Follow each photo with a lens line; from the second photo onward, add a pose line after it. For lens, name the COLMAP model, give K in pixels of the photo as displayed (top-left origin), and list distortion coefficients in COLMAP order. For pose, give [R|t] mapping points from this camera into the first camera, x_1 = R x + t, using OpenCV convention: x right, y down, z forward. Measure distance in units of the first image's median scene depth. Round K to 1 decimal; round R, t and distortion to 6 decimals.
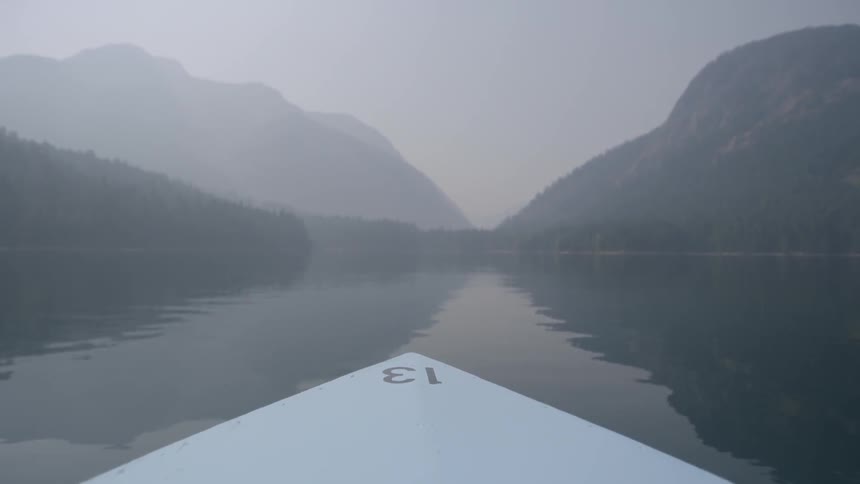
lens RADIAL K [[437.5, 0, 430.0], [0, 437.5, 242.0], [0, 0, 1]] dist [0.019244, 0.000295]
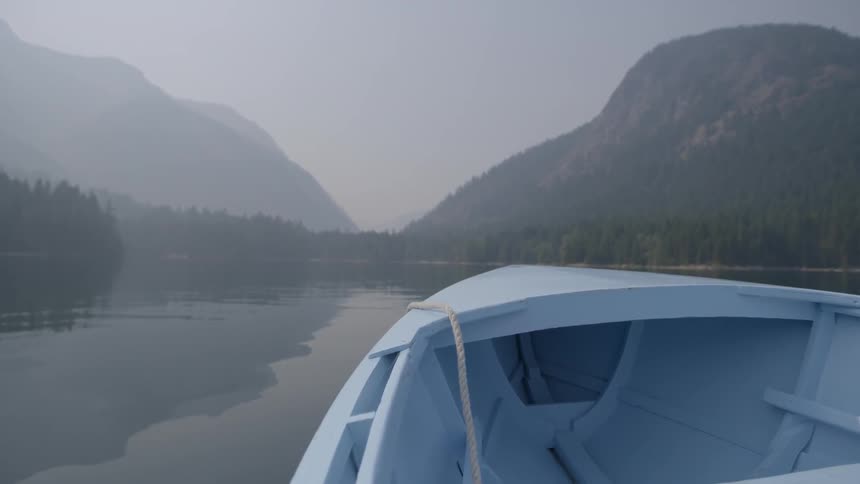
lens RADIAL K [[437.5, 0, 430.0], [0, 437.5, 242.0], [0, 0, 1]] dist [0.019244, 0.000295]
pose [[0.967058, 0.021690, 0.253629, -0.012440], [-0.017176, 0.999653, -0.019996, 0.003481], [-0.253974, 0.014981, 0.967095, 0.213985]]
